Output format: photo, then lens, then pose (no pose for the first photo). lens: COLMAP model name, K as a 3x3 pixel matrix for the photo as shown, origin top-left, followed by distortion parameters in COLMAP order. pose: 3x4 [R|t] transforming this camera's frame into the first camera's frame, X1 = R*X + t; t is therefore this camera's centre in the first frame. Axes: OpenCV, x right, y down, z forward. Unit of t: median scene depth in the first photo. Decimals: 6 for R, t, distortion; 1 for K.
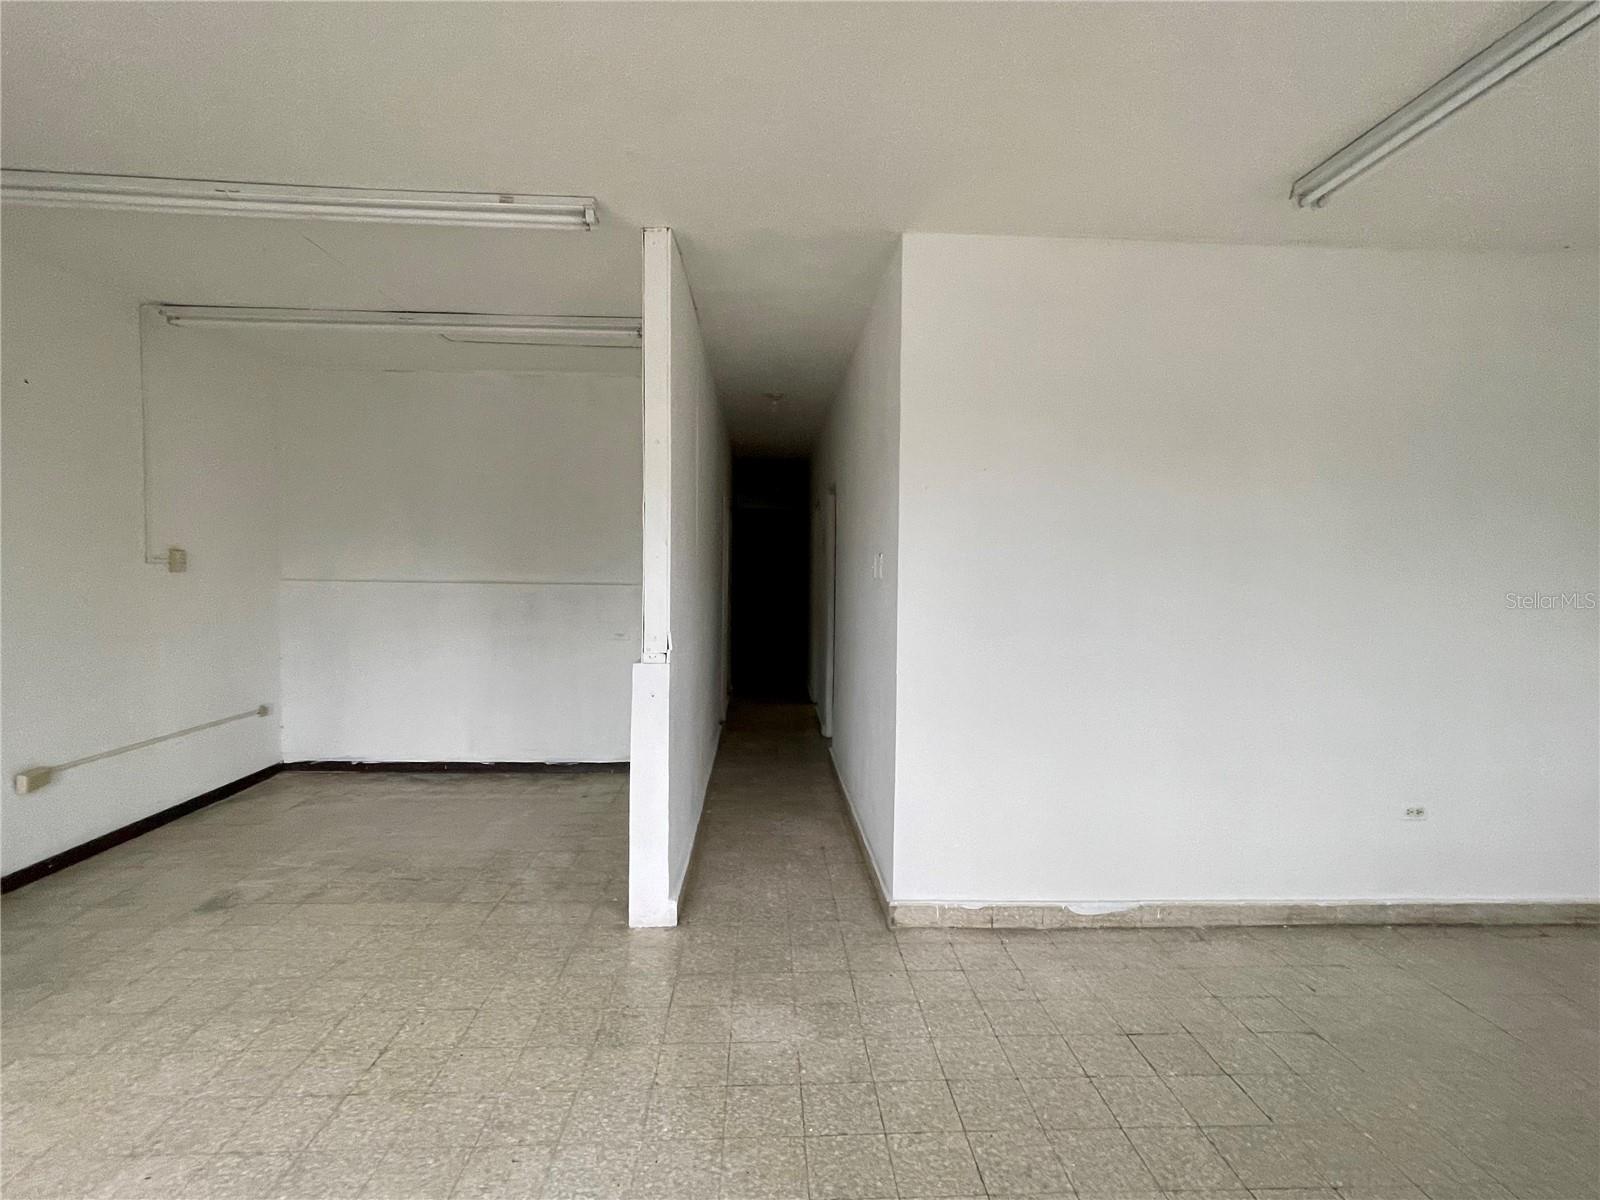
lens RADIAL K [[781.6, 0, 803.1], [0, 781.6, 599.7], [0, 0, 1]] dist [-0.008342, 0.001163]
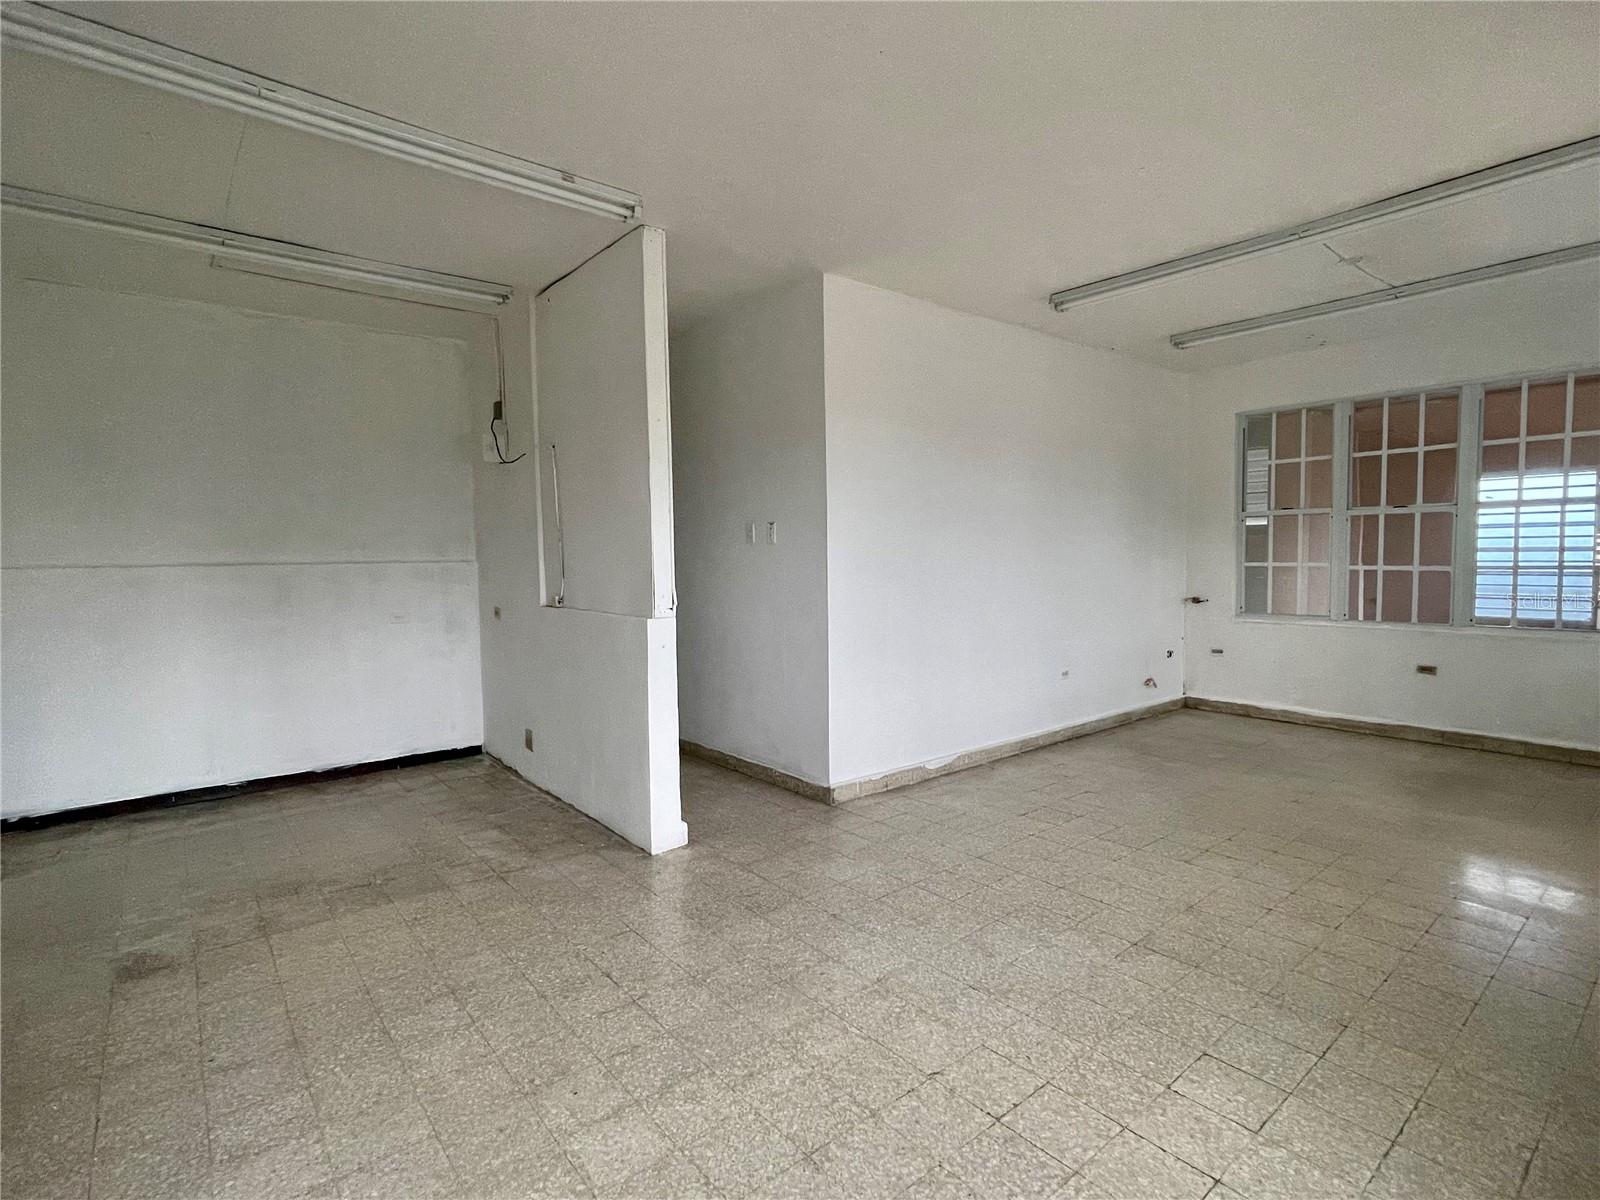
lens RADIAL K [[781.6, 0, 799.5], [0, 781.6, 604.4], [0, 0, 1]] dist [-0.008342, 0.001163]
pose [[0.804780, -0.064553, 0.590053, -0.686716], [0.047593, 0.997886, 0.044257, 0.021268], [-0.591662, -0.007535, 0.806151, -0.025561]]
